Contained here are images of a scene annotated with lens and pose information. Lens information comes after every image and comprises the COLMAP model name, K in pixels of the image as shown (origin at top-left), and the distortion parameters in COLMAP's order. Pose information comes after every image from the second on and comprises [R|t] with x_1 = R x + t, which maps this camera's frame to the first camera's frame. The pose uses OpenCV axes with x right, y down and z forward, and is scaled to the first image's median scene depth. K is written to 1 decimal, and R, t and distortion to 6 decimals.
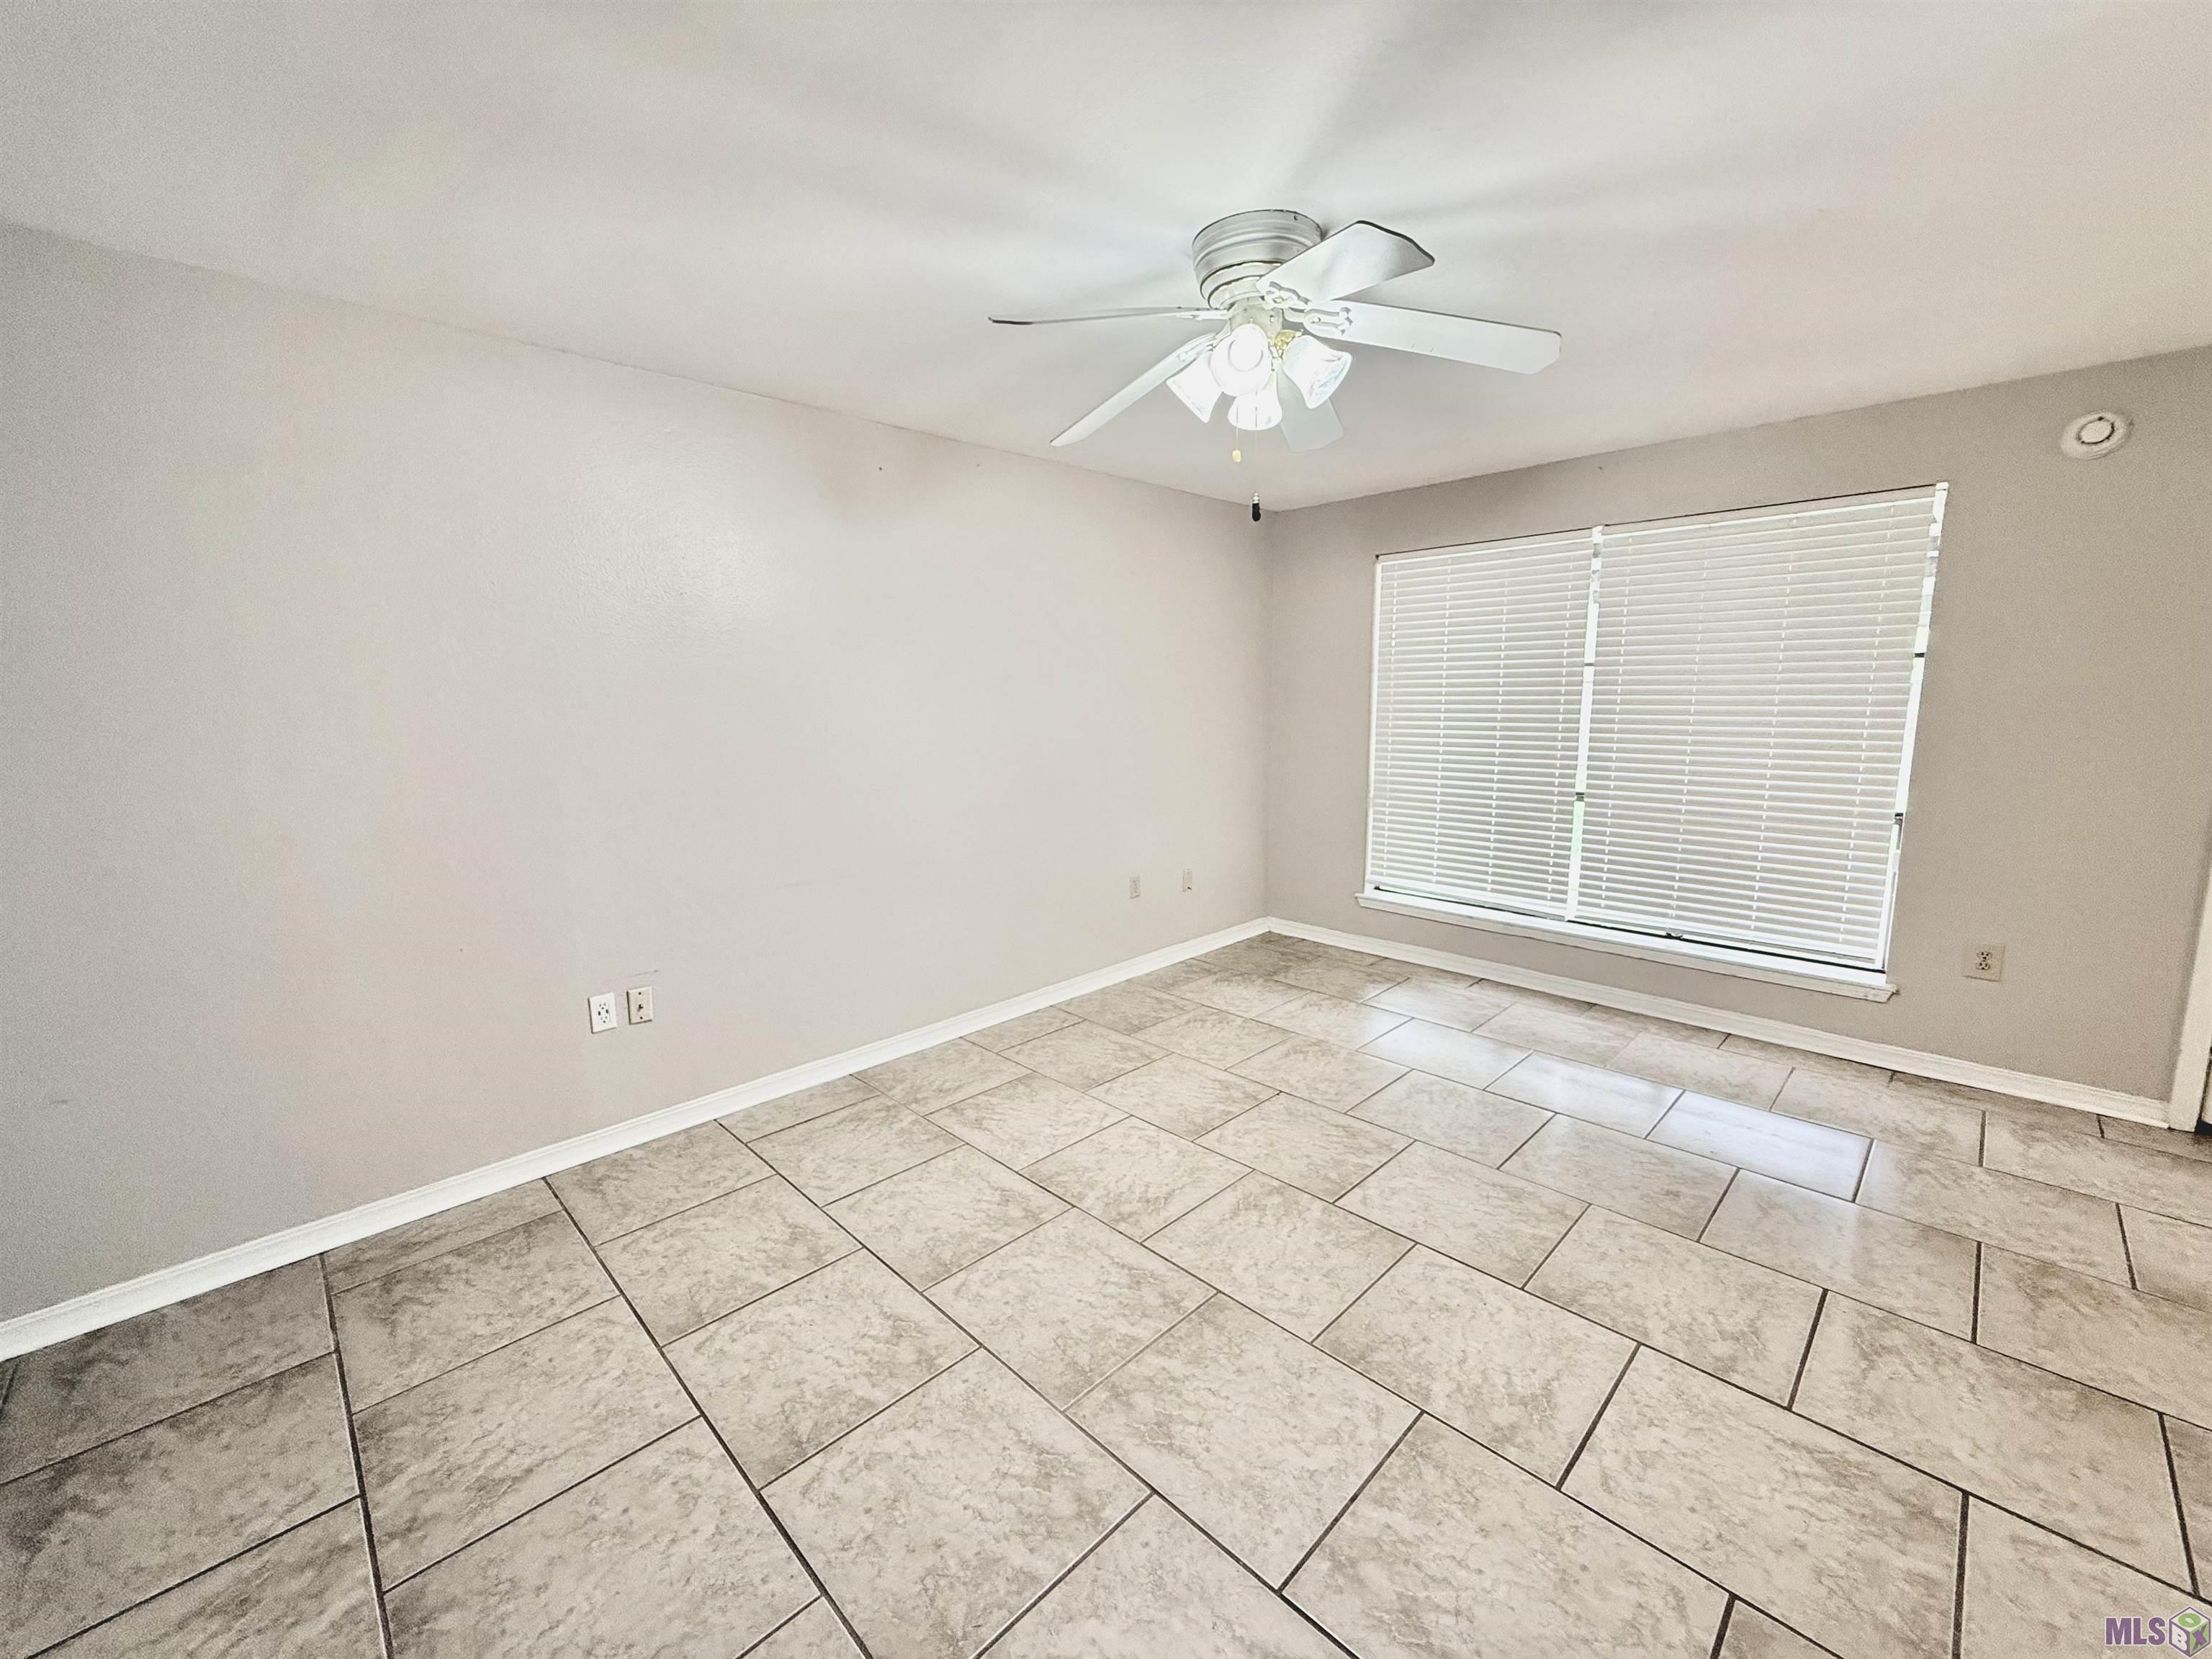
lens RADIAL K [[880.4, 0, 1099.1], [0, 880.4, 821.1], [0, 0, 1]] dist [0.002273, 0.001088]
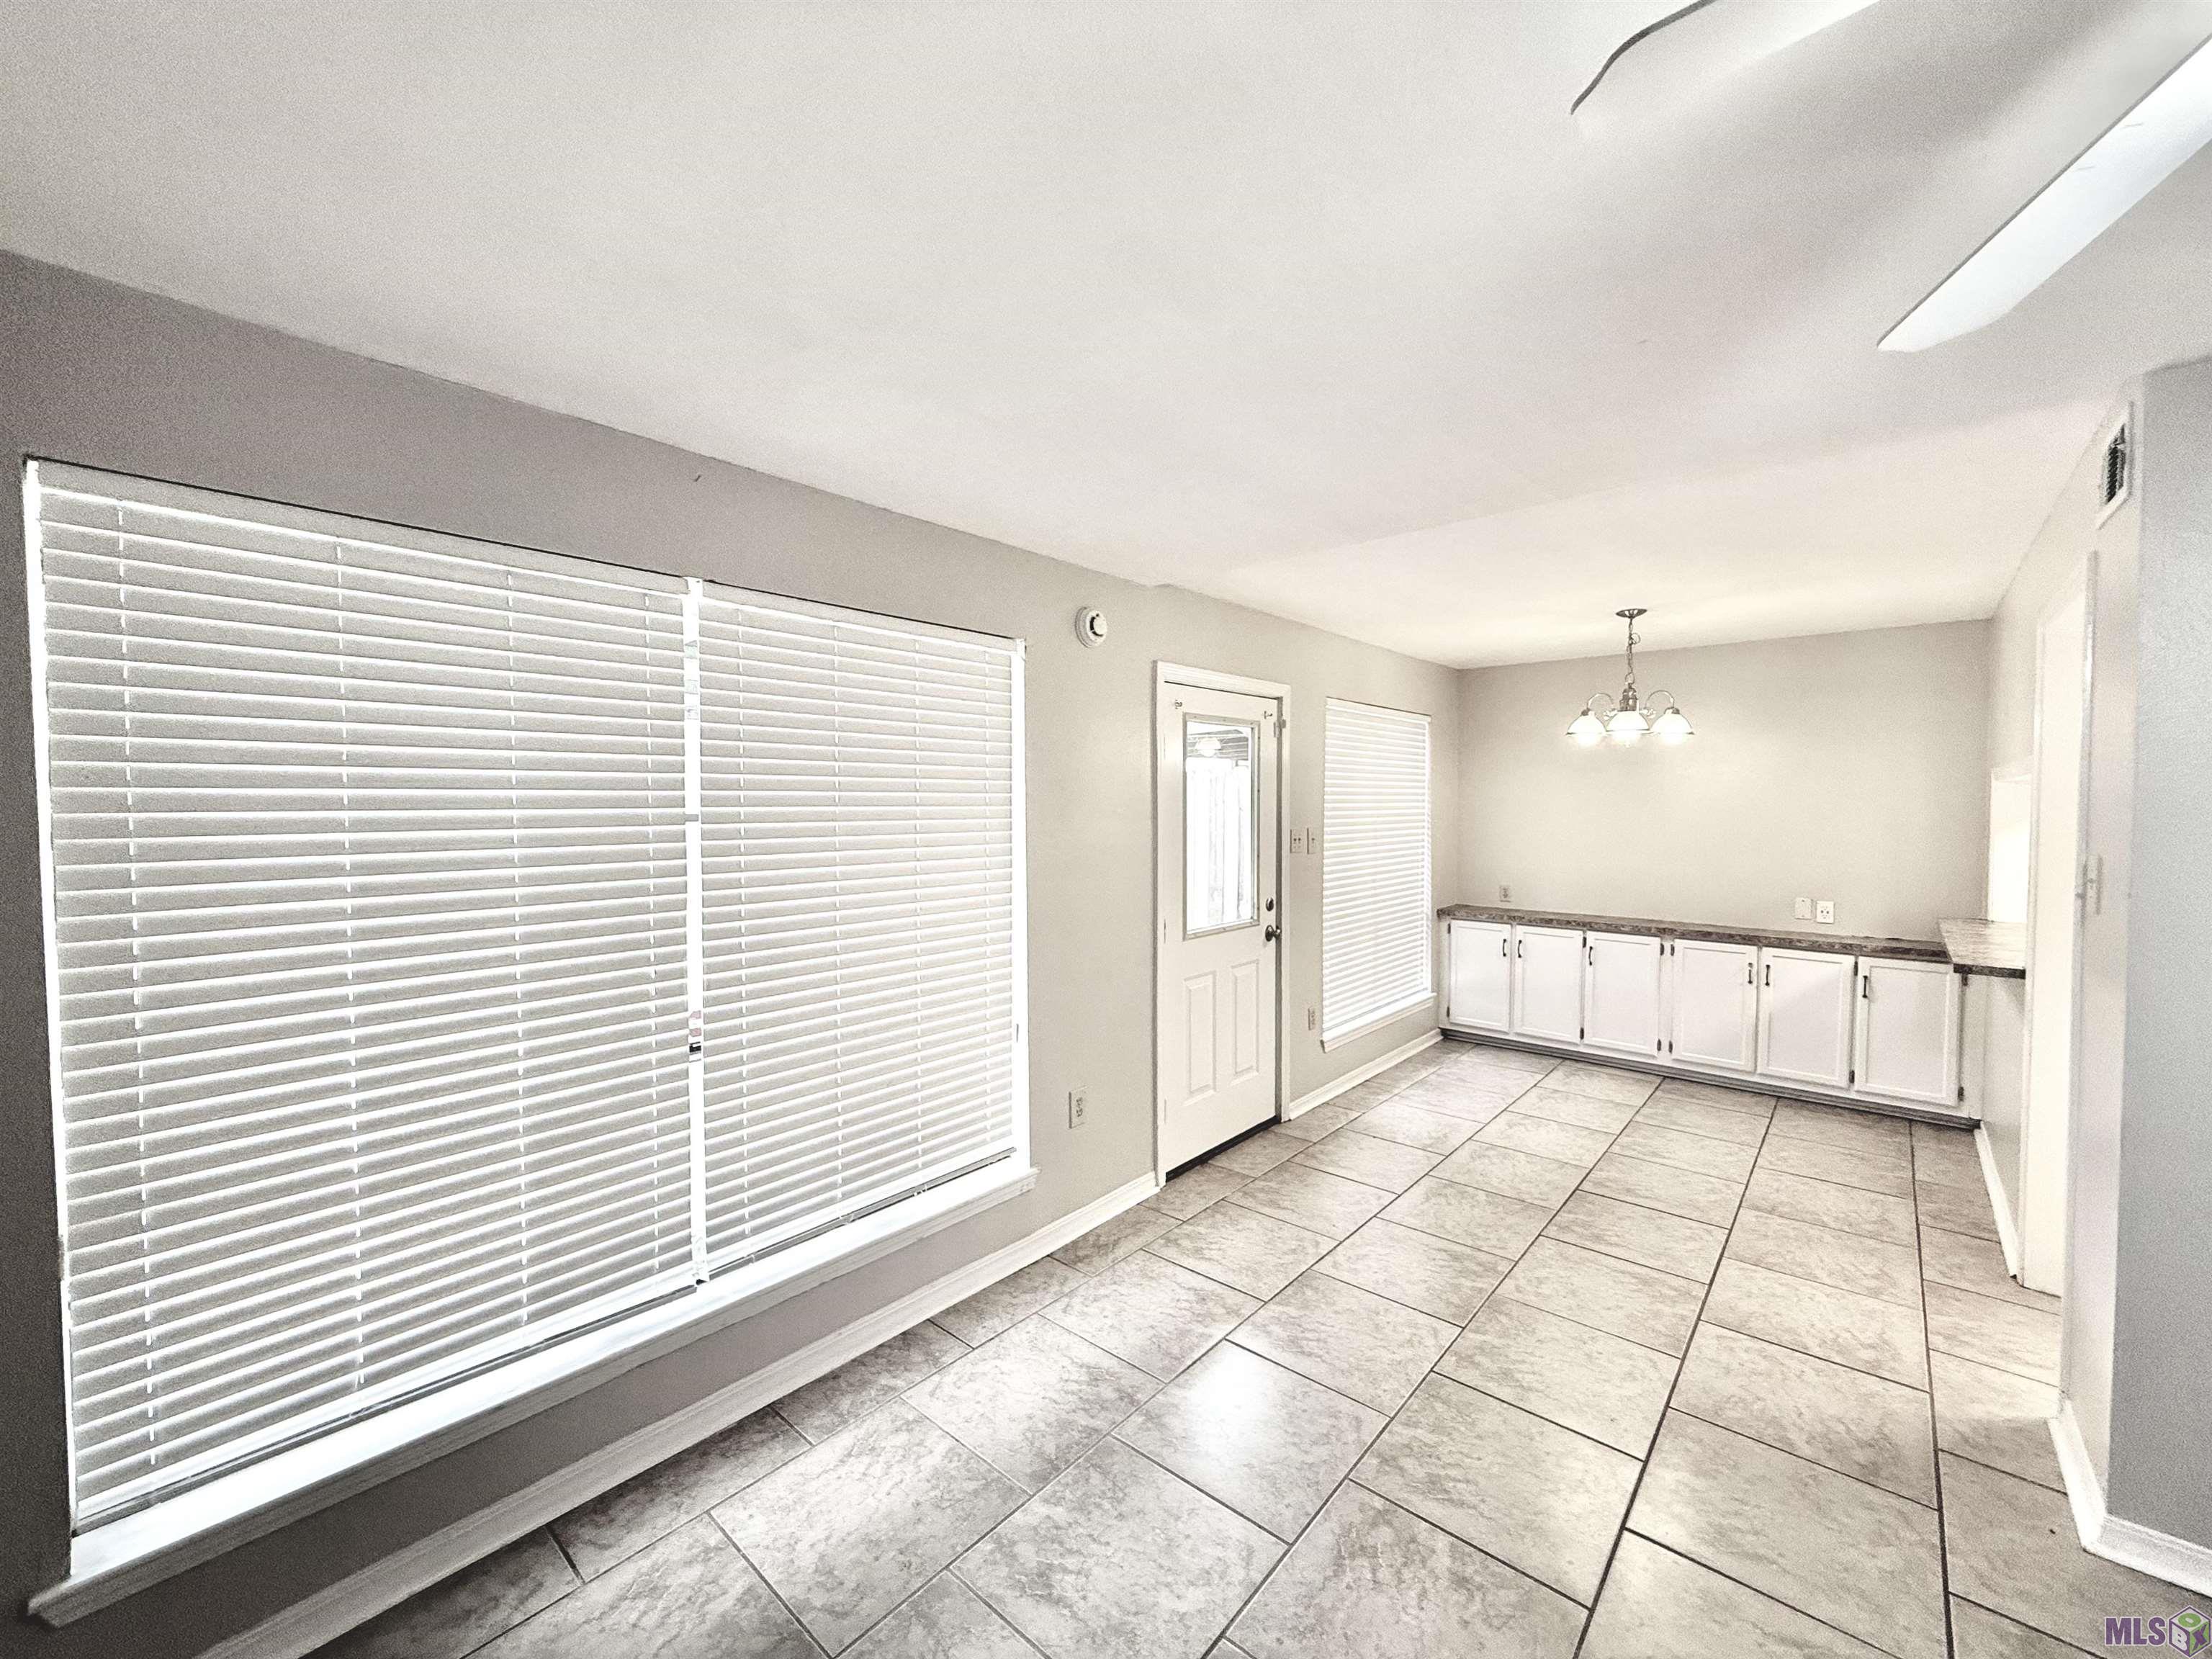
lens RADIAL K [[880.4, 0, 1105.9], [0, 880.4, 830.6], [0, 0, 1]] dist [0.002273, 0.001088]
pose [[-0.062907, -0.022143, 0.997774, -0.013433], [0.152119, 0.987860, 0.031514, -0.154084], [-0.986358, 0.153763, -0.058774, 0.805568]]
